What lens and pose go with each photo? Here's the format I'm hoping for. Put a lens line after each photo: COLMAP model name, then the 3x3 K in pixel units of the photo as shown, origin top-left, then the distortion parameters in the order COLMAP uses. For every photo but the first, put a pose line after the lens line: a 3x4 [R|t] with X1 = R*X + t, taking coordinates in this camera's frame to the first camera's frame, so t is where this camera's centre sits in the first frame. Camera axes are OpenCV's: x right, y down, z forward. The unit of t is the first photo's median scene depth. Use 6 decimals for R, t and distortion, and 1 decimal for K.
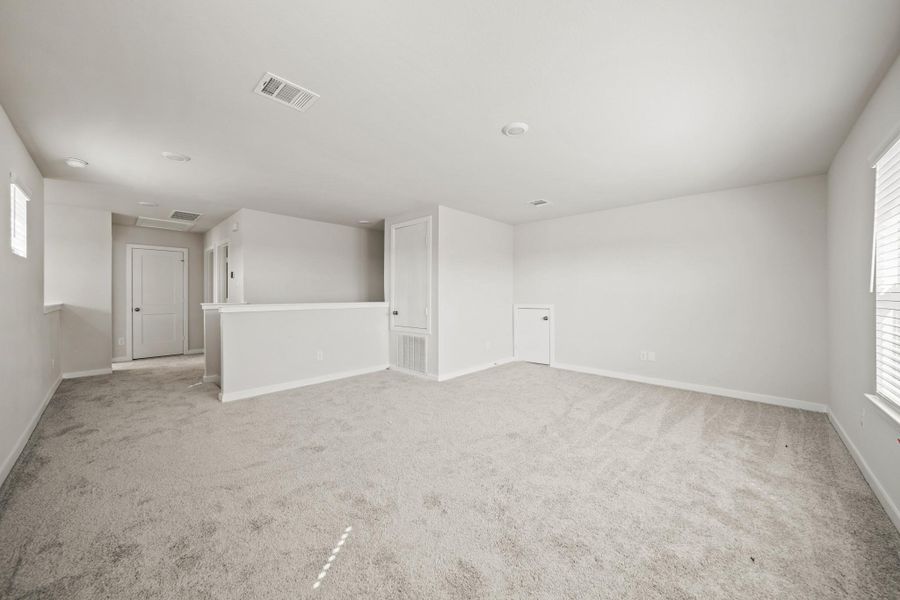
lens RADIAL K [[320.5, 0, 450.0], [0, 320.5, 300.0], [0, 0, 1]] dist [-0.001207, -0.000404]
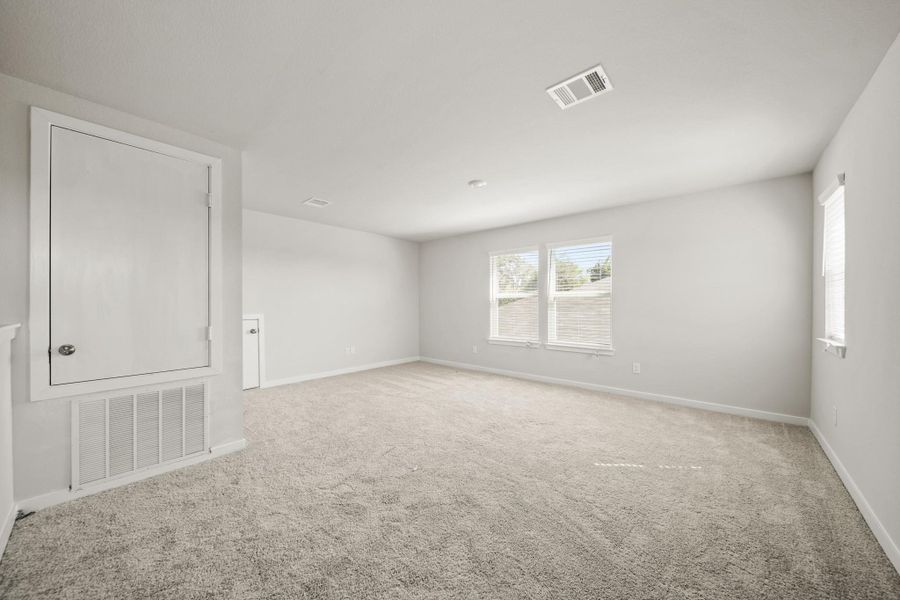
lens RADIAL K [[320.5, 0, 450.0], [0, 320.5, 300.0], [0, 0, 1]] dist [-0.001207, -0.000404]
pose [[-0.050030, 0.009773, 0.998700, -0.612371], [0.013805, 0.999863, -0.009093, -0.009232], [-0.998652, 0.013332, -0.050158, 0.608589]]
